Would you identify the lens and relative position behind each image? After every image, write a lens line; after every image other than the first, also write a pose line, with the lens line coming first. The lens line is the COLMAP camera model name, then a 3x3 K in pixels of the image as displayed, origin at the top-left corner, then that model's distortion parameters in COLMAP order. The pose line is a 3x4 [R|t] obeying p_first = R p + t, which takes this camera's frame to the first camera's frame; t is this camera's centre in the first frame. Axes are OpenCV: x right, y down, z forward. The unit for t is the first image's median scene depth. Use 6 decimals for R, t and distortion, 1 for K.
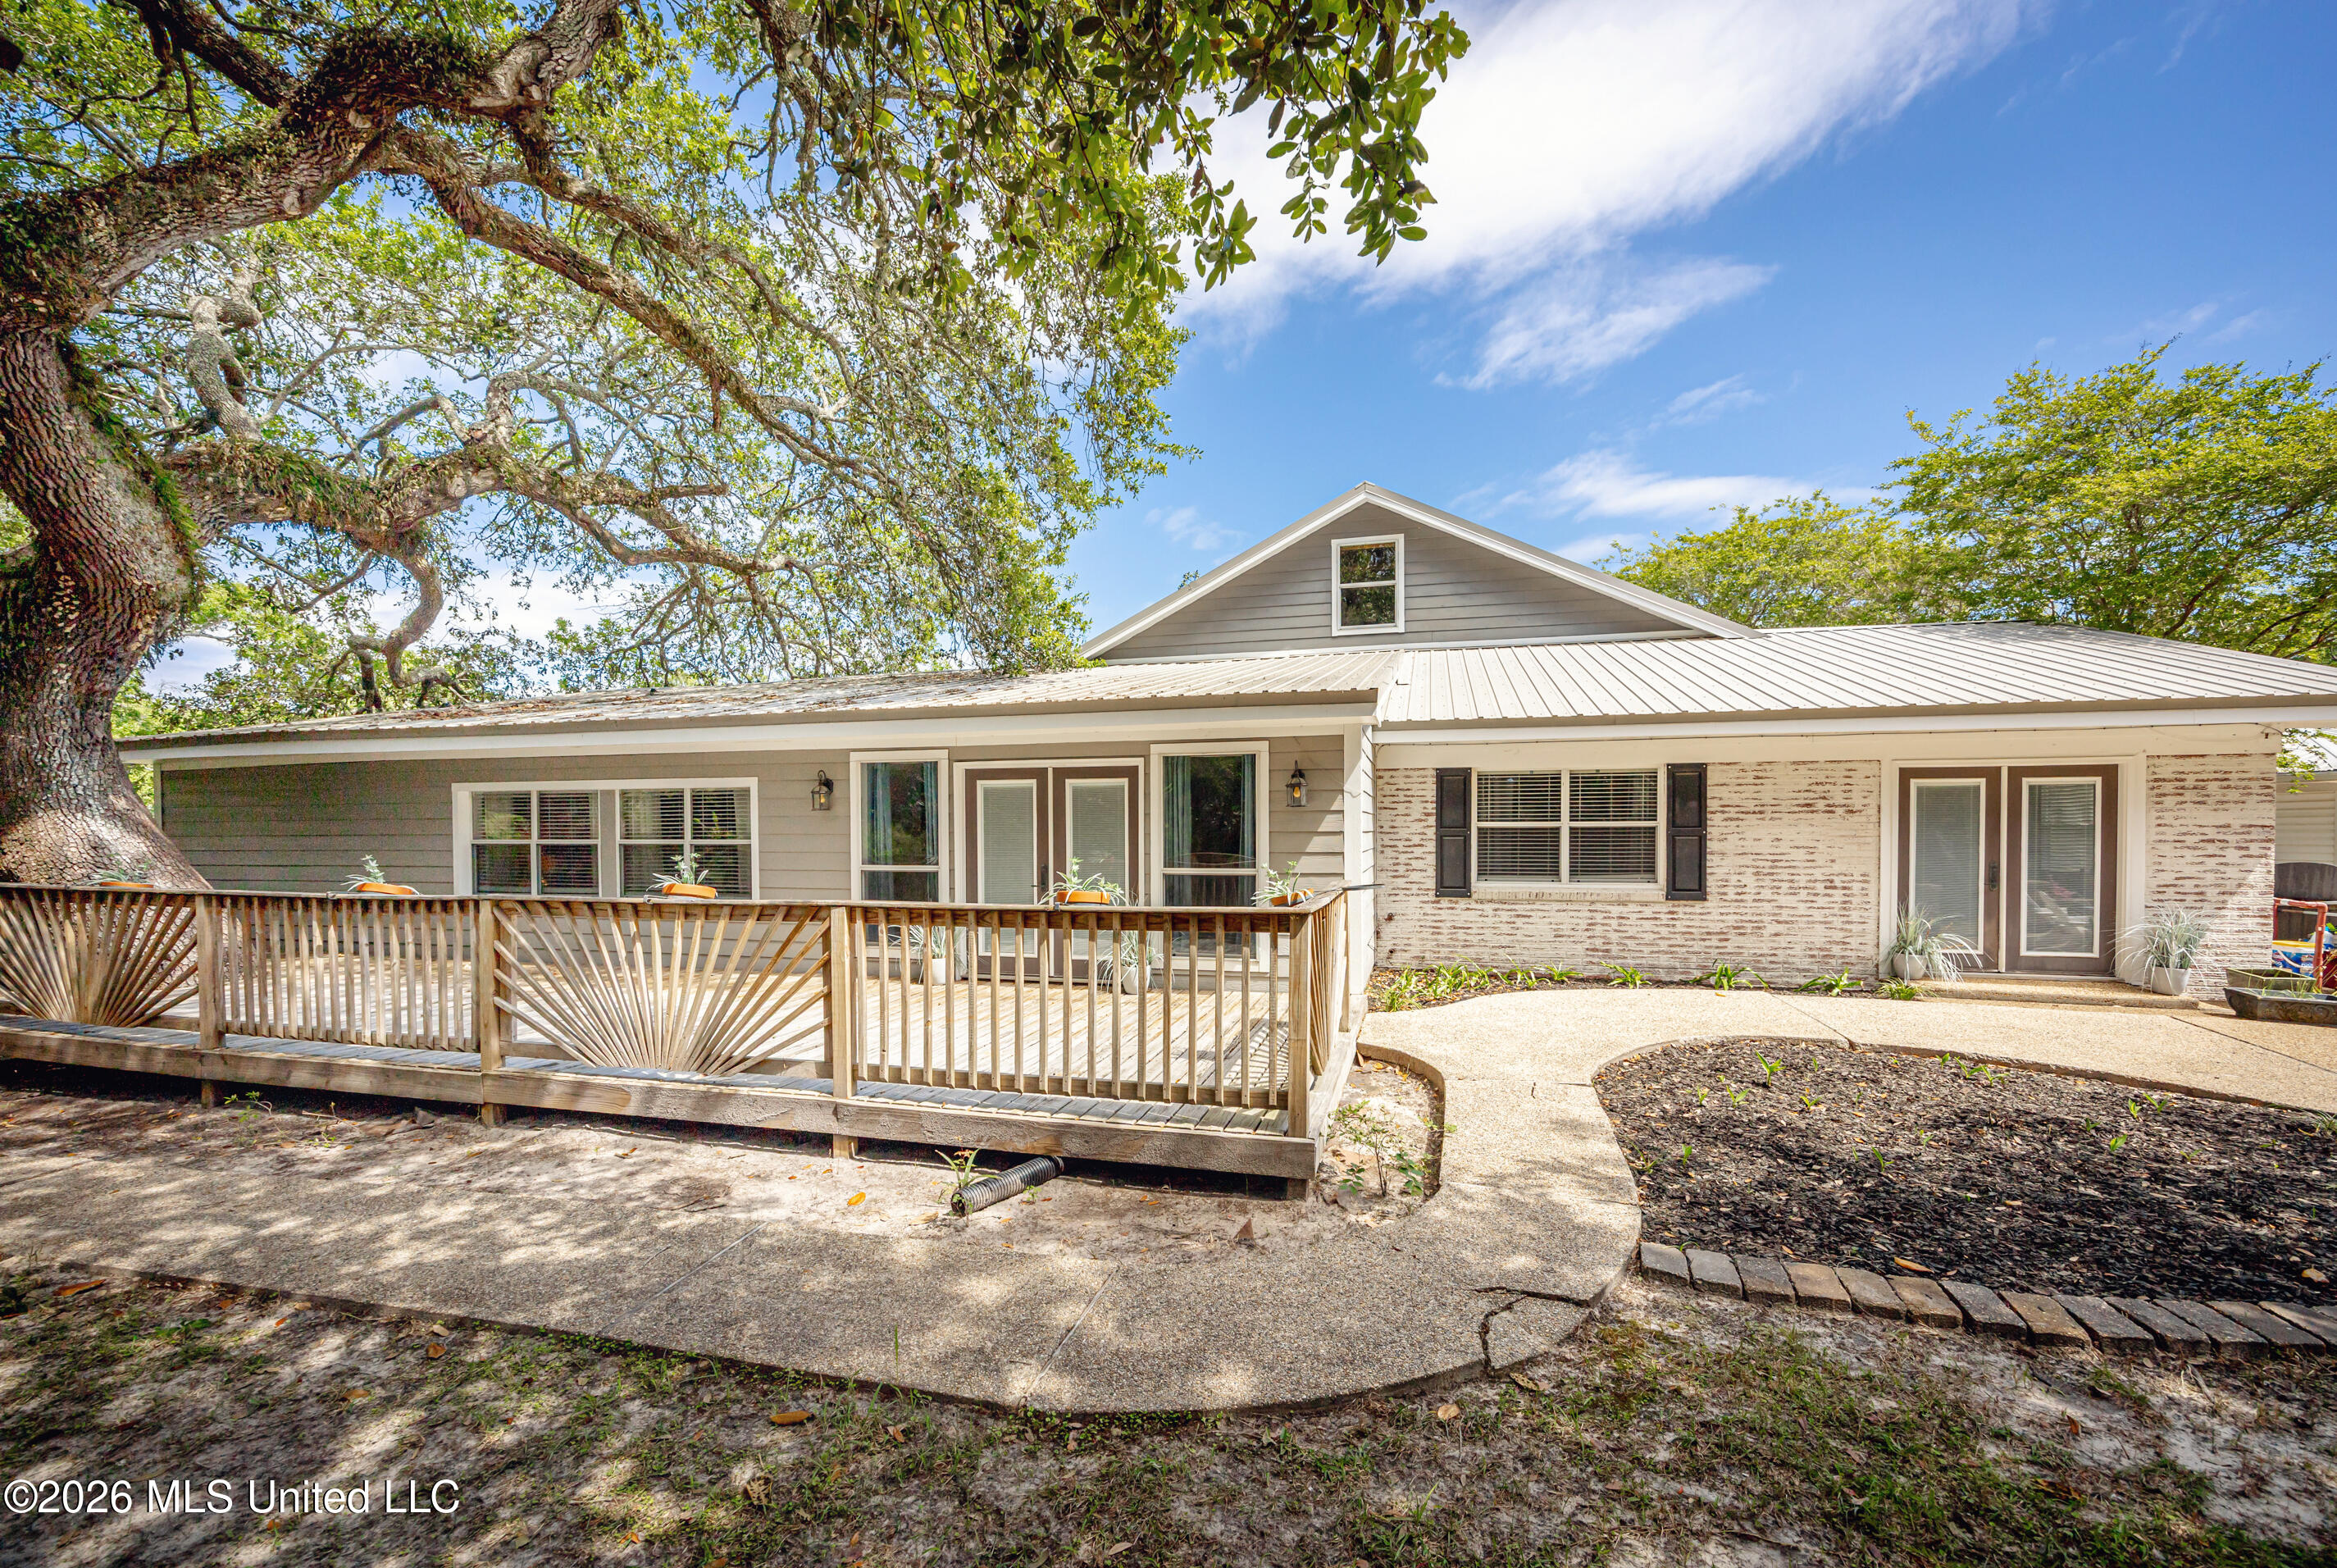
lens RADIAL K [[934.6, 0, 1240.4], [0, 934.6, 871.6], [0, 0, 1]] dist [-0.001948, -0.000393]
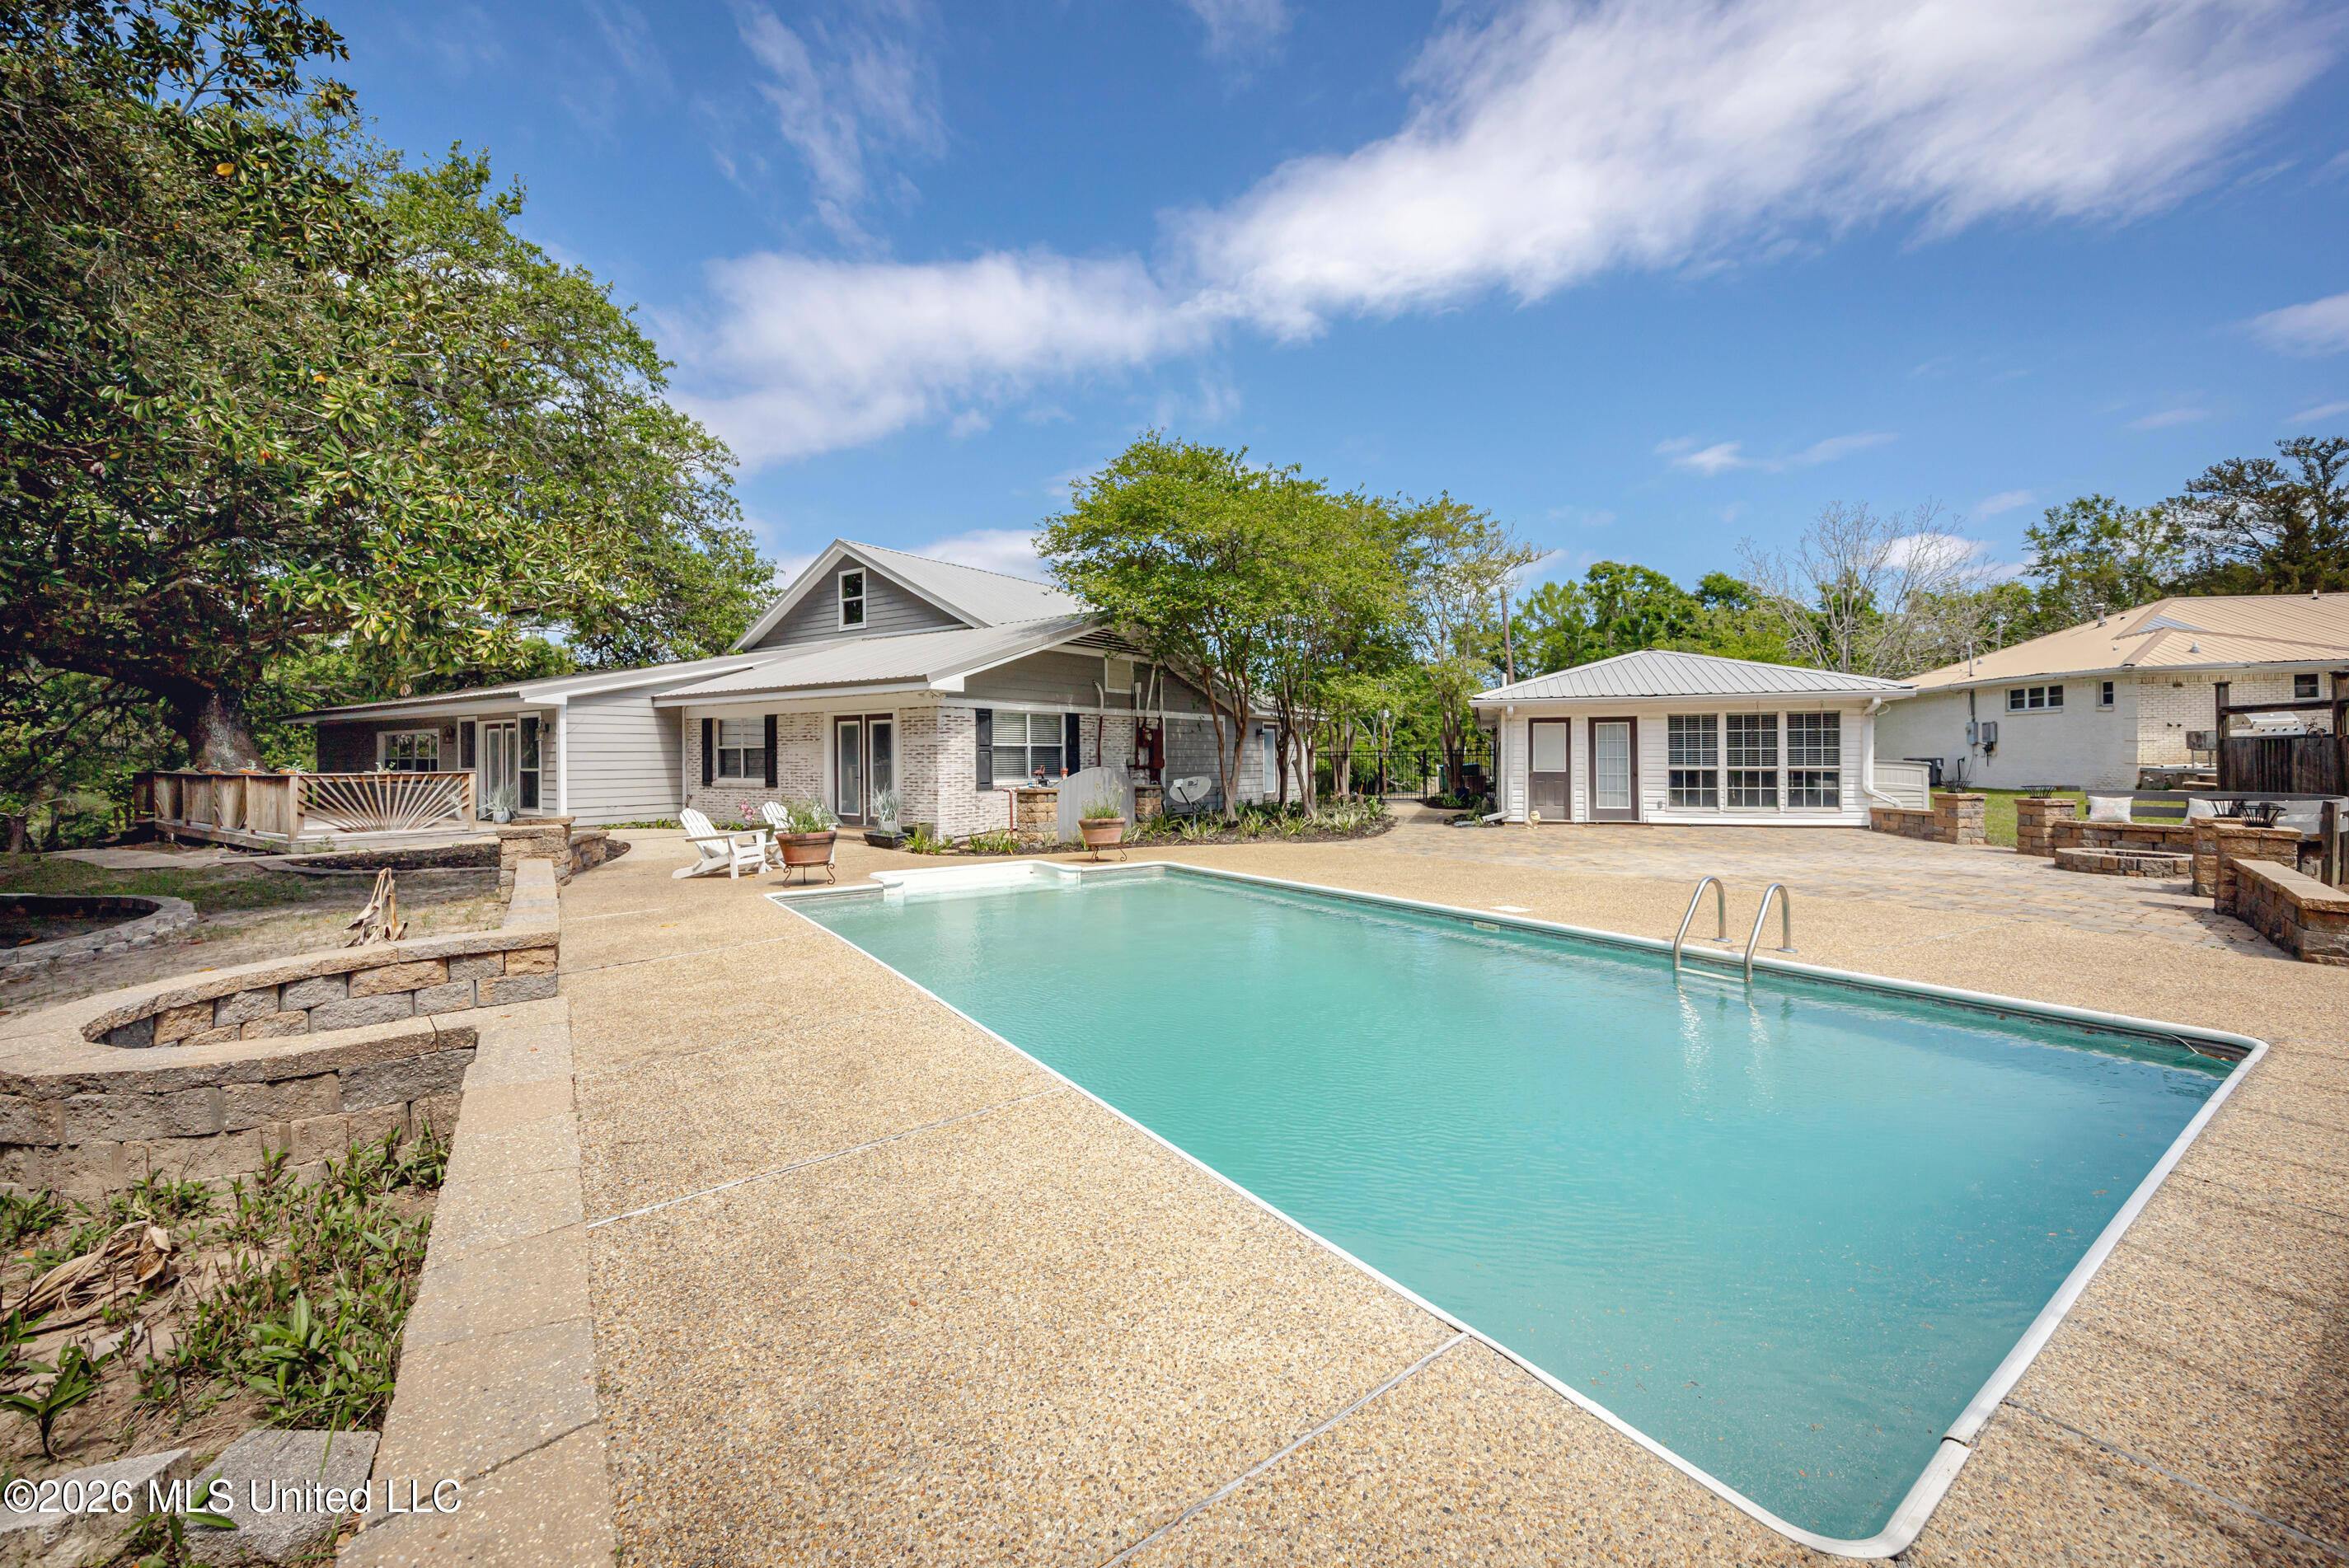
lens RADIAL K [[920.9, 0, 1174.5], [0, 920.9, 784.0], [0, 0, 1]] dist [0.001838, 0.000226]
pose [[0.943641, 0.007415, -0.330887, 1.865777], [-0.011148, 0.999894, -0.009387, 0.032230], [0.330782, 0.012547, 0.943624, -0.487021]]
